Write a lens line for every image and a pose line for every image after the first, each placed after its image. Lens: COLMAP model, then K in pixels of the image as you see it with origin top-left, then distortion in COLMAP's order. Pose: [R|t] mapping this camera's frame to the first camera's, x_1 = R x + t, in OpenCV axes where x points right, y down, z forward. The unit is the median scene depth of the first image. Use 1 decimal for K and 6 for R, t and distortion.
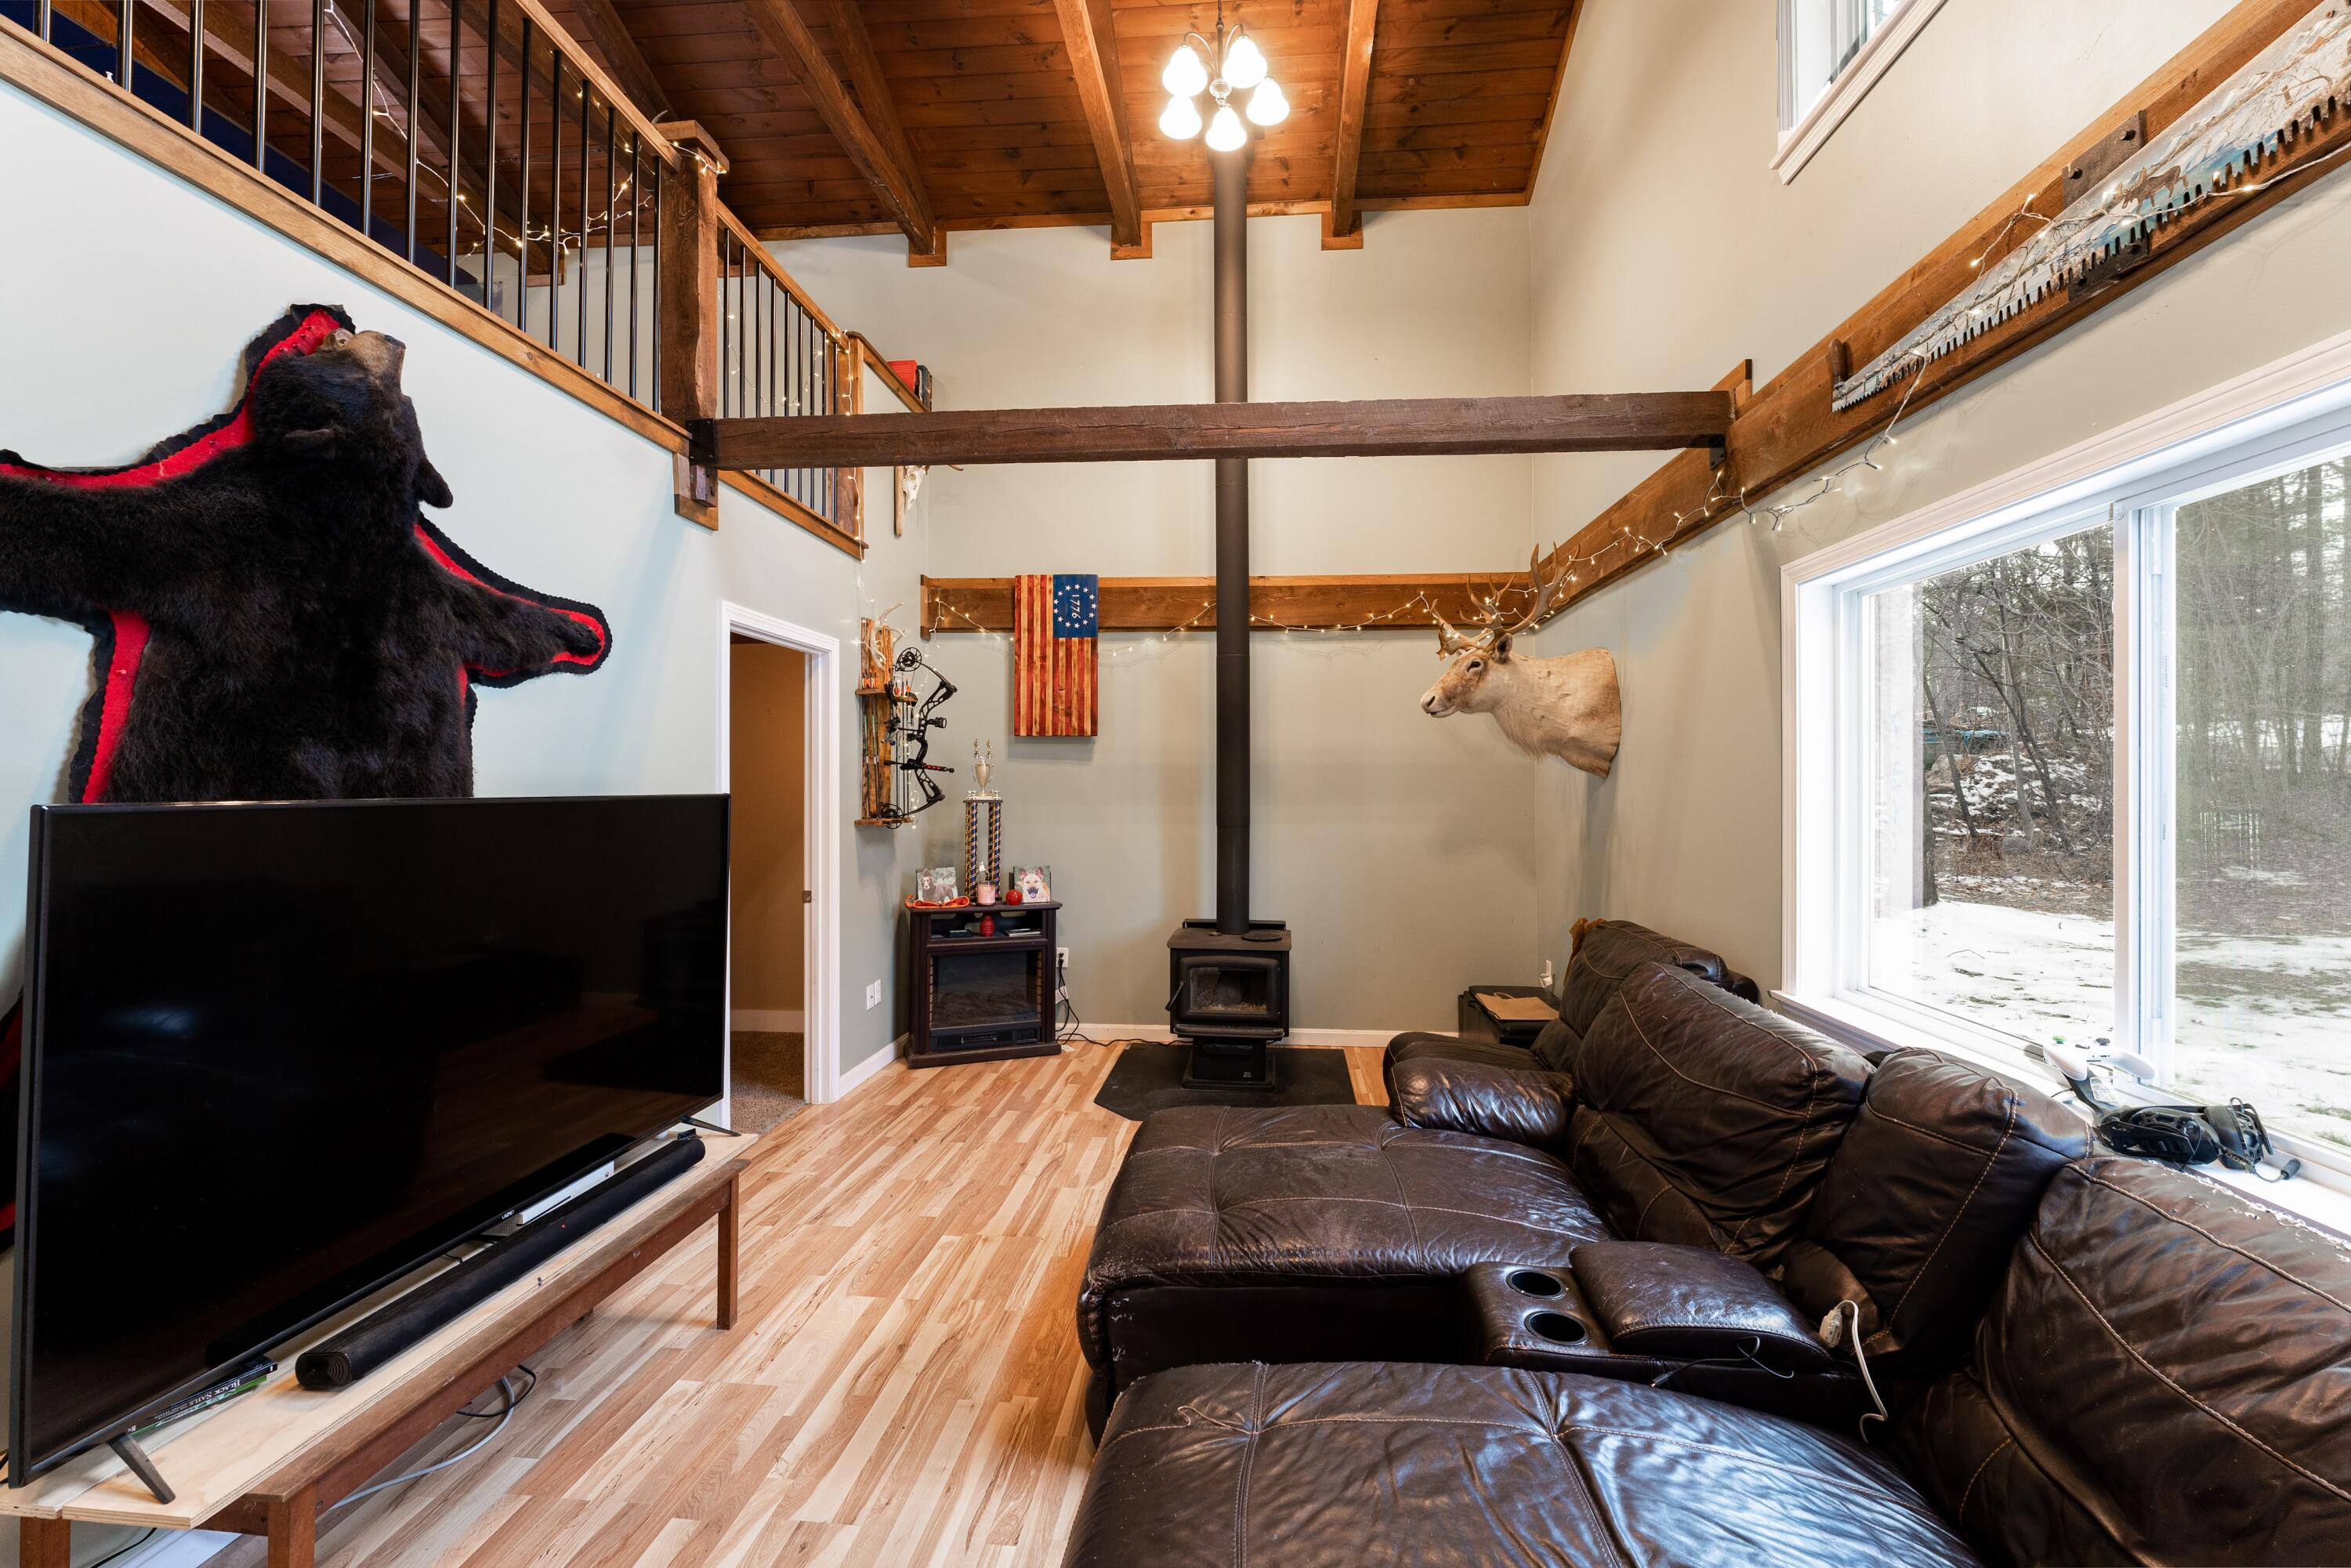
lens RADIAL K [[954.4, 0, 1179.2], [0, 954.4, 779.0], [0, 0, 1]] dist [-0.004180, -0.000012]
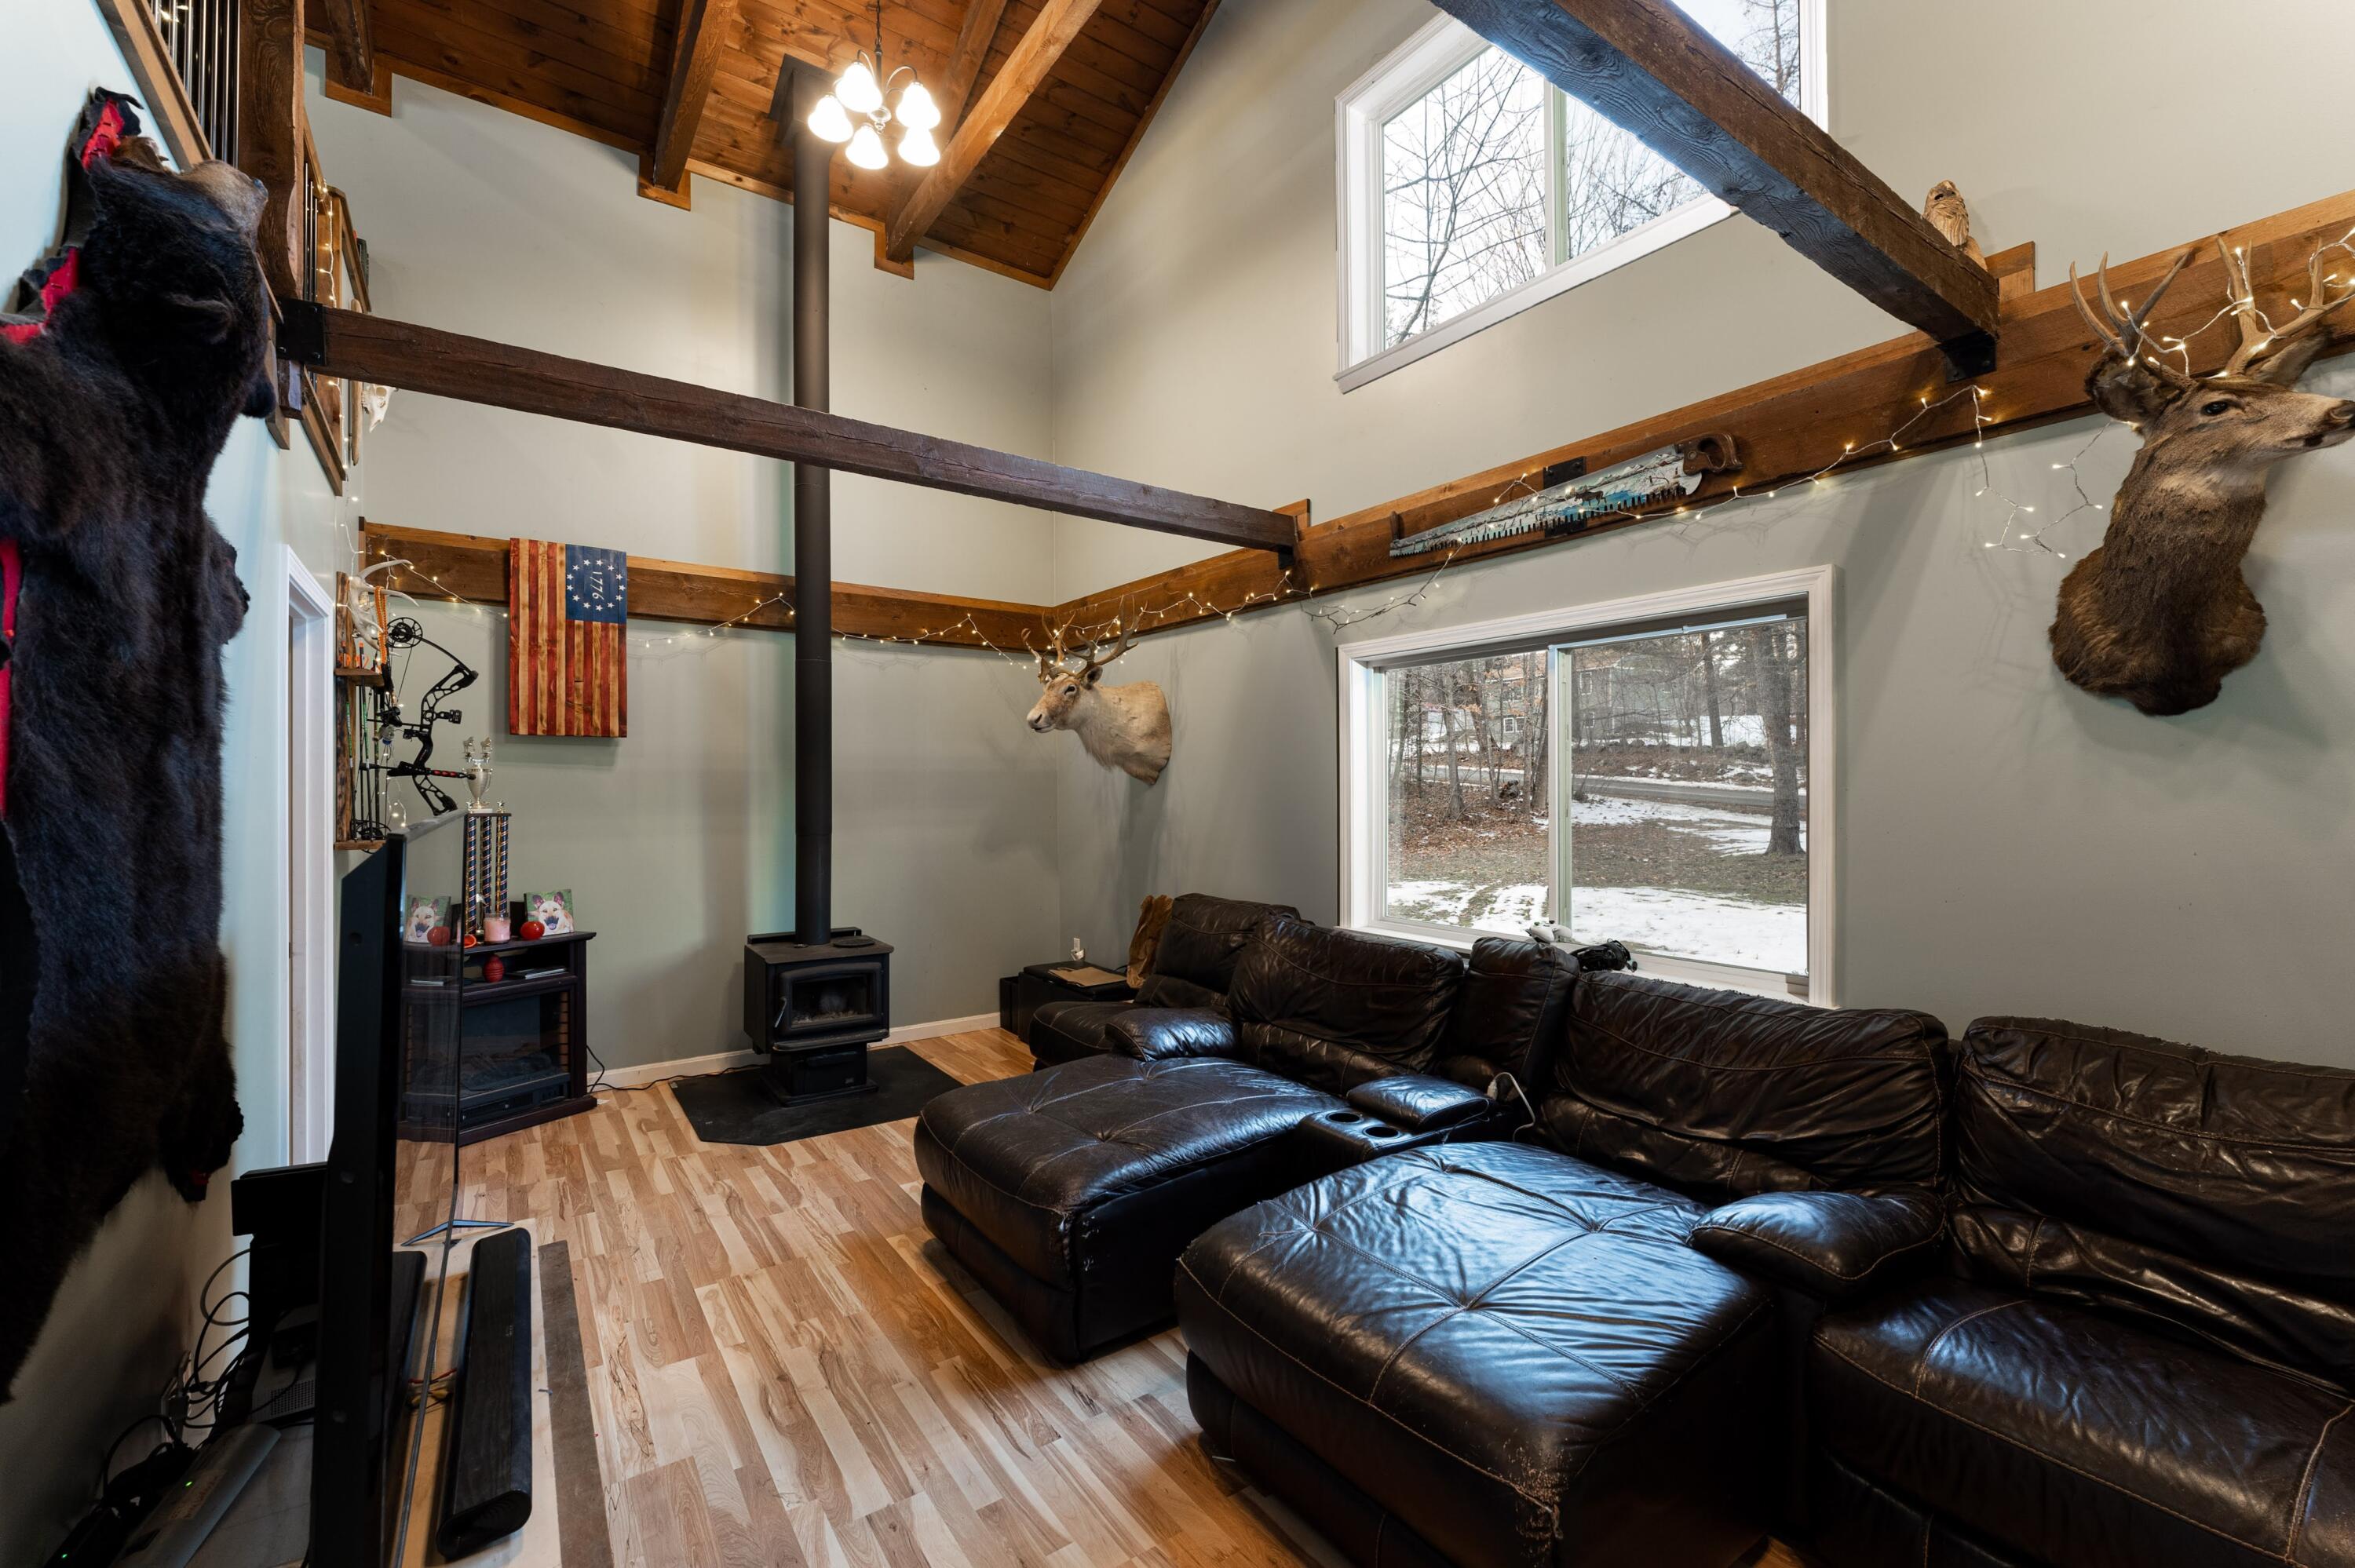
lens RADIAL K [[978.9, 0, 1177.5], [0, 978.9, 784.0], [0, 0, 1]] dist [-0.002109, -0.000293]
pose [[0.758902, -0.002474, 0.651201, -0.319164], [0.002001, 0.999997, 0.001466, -0.003023], [-0.651202, 0.000191, 0.758904, -0.006560]]
